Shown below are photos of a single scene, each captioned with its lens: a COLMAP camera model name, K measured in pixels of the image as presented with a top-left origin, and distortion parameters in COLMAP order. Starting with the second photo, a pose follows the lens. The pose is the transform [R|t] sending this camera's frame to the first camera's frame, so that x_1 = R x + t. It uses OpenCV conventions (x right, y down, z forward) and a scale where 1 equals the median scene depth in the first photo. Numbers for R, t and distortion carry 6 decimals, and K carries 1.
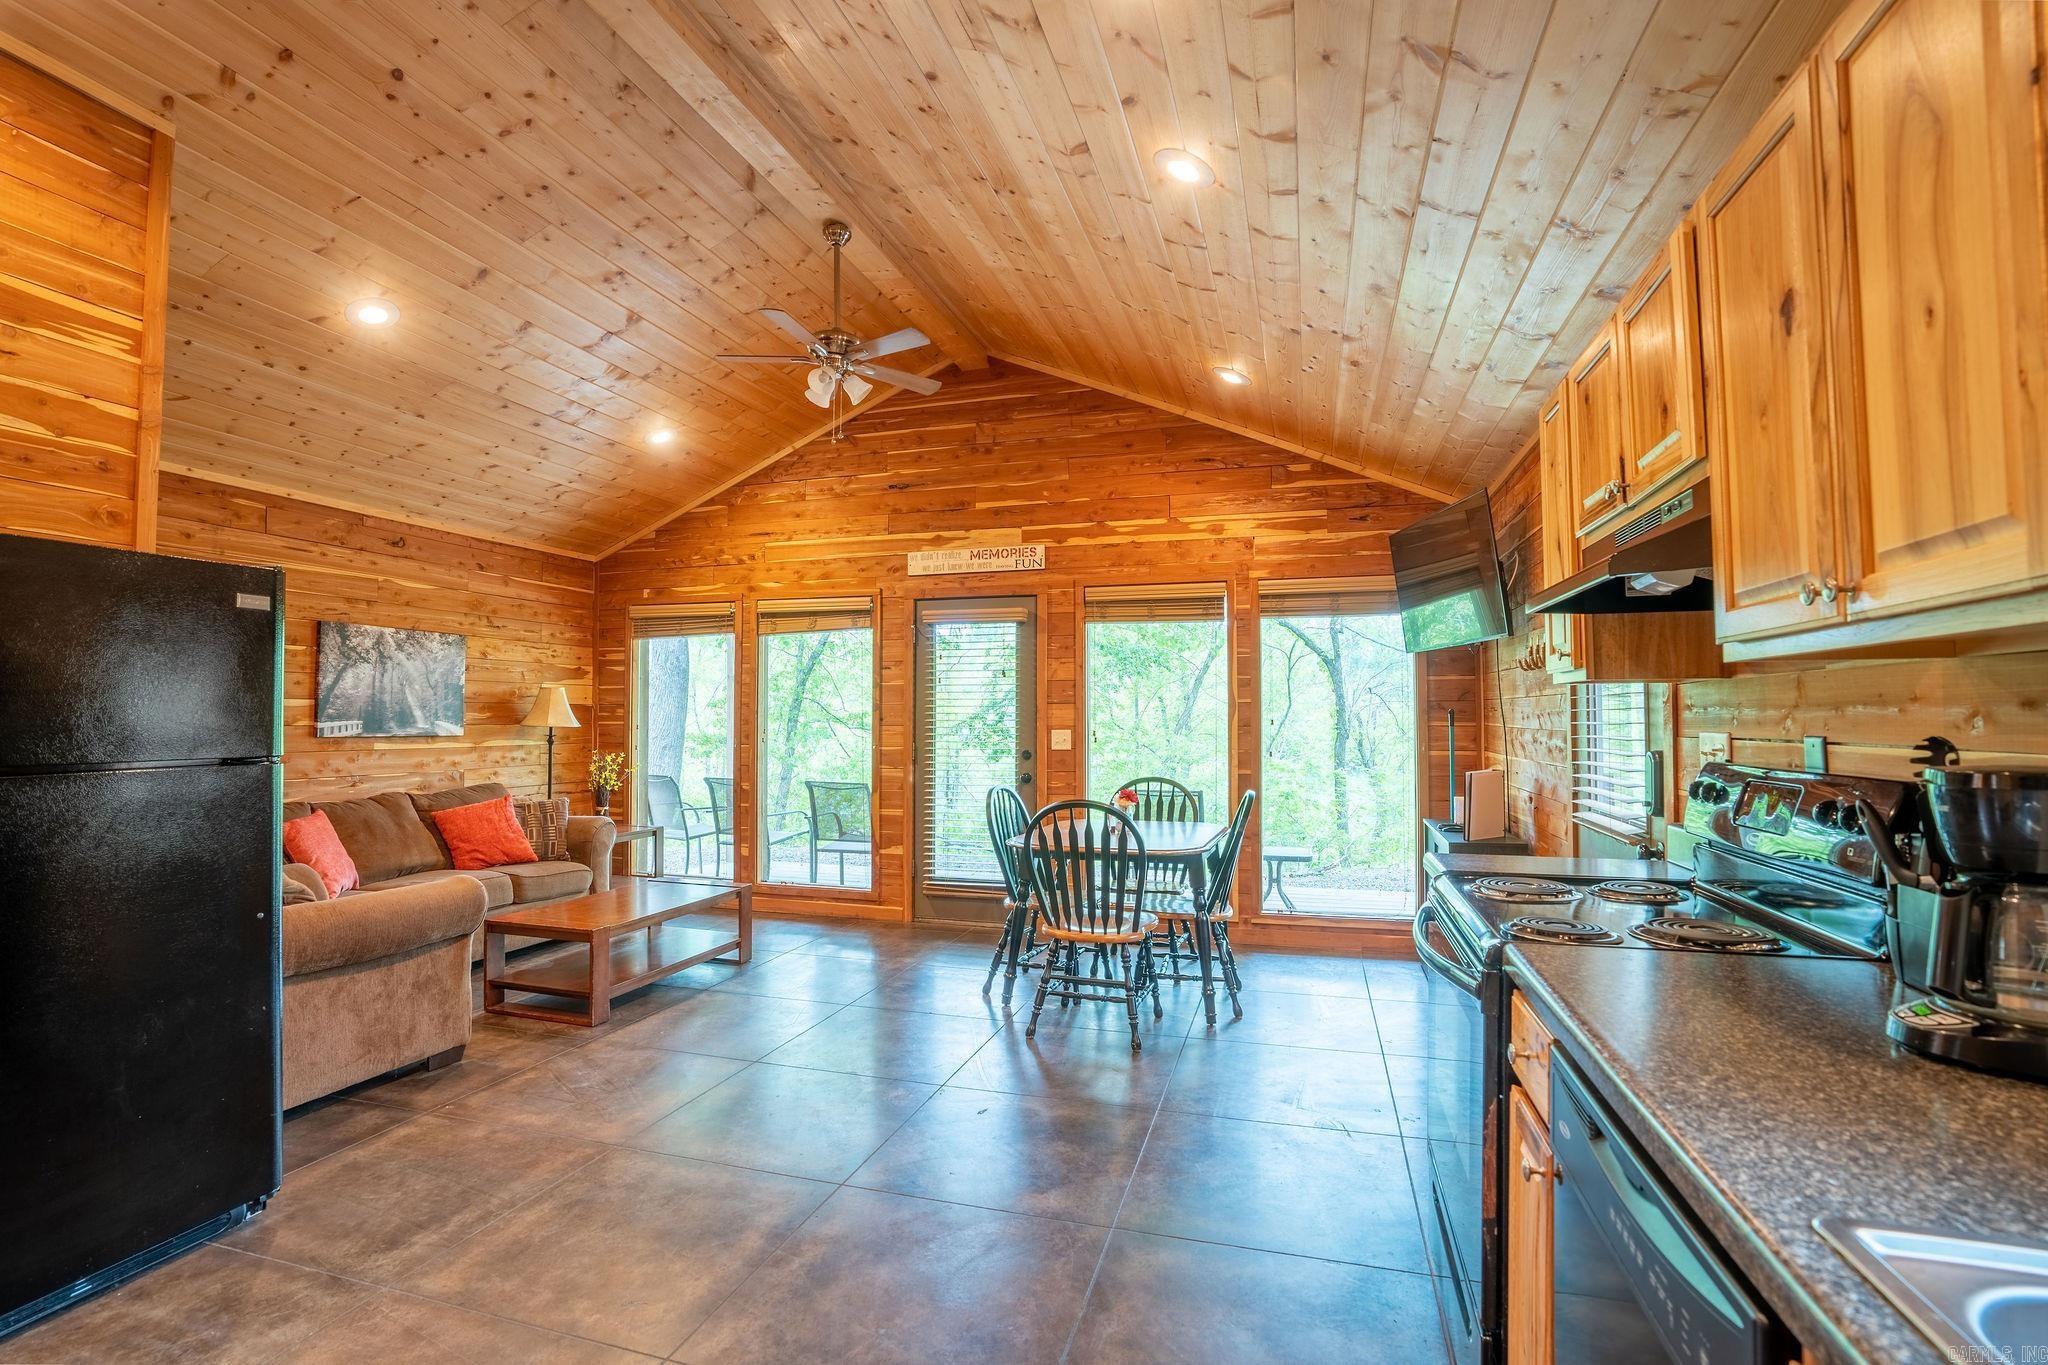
lens RADIAL K [[975.8, 0, 1013.7], [0, 975.8, 692.0], [0, 0, 1]] dist [-0.032390, 0.012717]
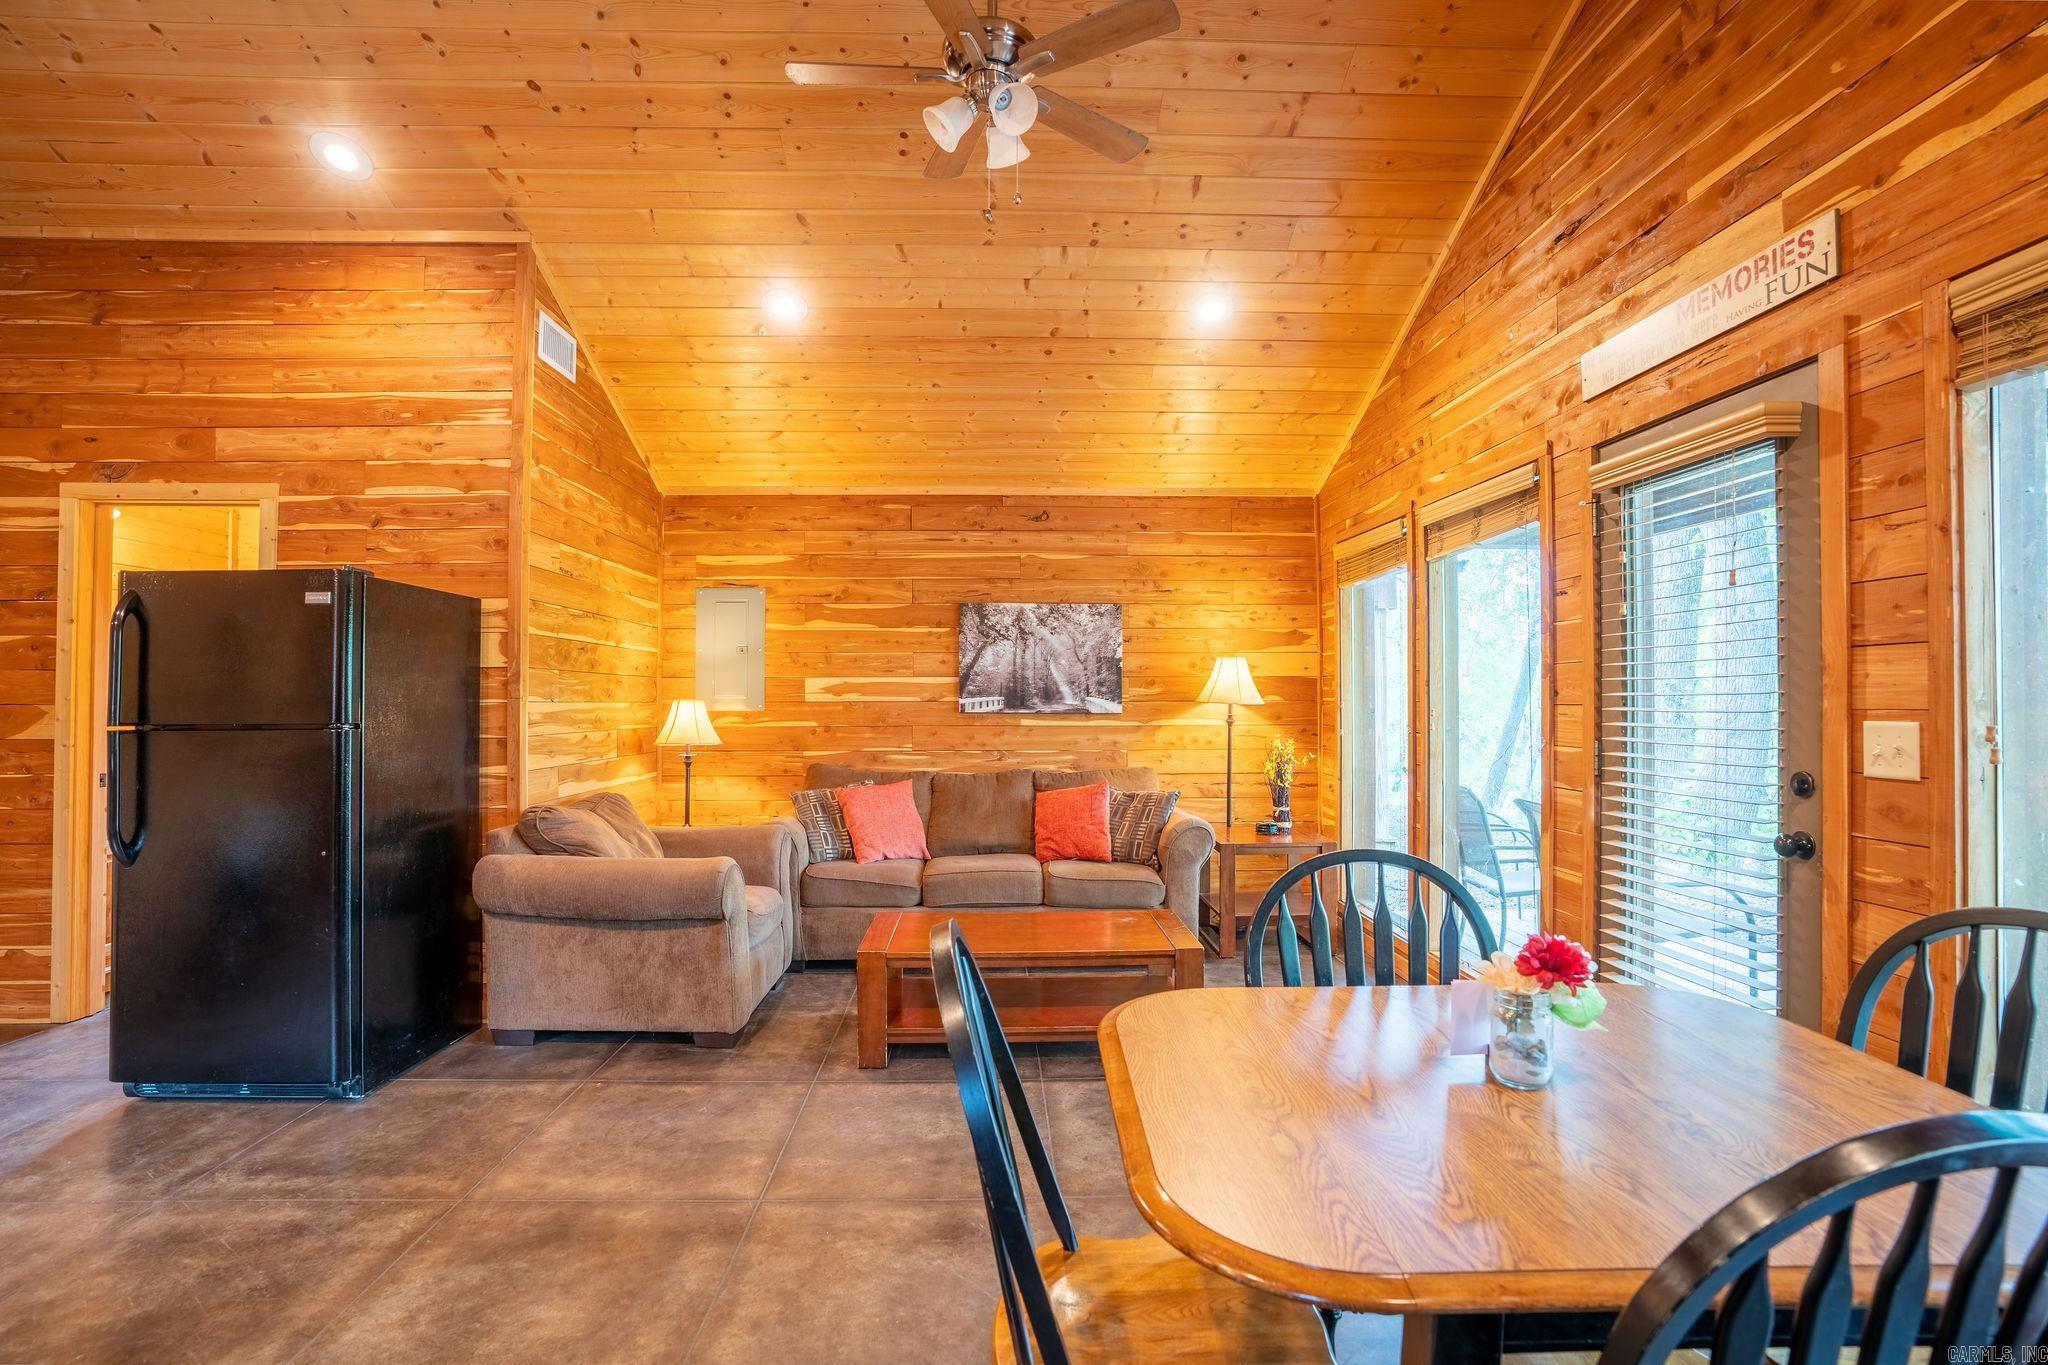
lens RADIAL K [[975.8, 0, 1012.2], [0, 975.8, 678.7], [0, 0, 1]] dist [-0.032390, 0.012717]
pose [[0.317101, -0.018343, -0.948214, 0.304013], [0.026729, 0.999589, -0.010397, 0.021347], [0.948015, -0.022048, 0.317461, 0.667376]]
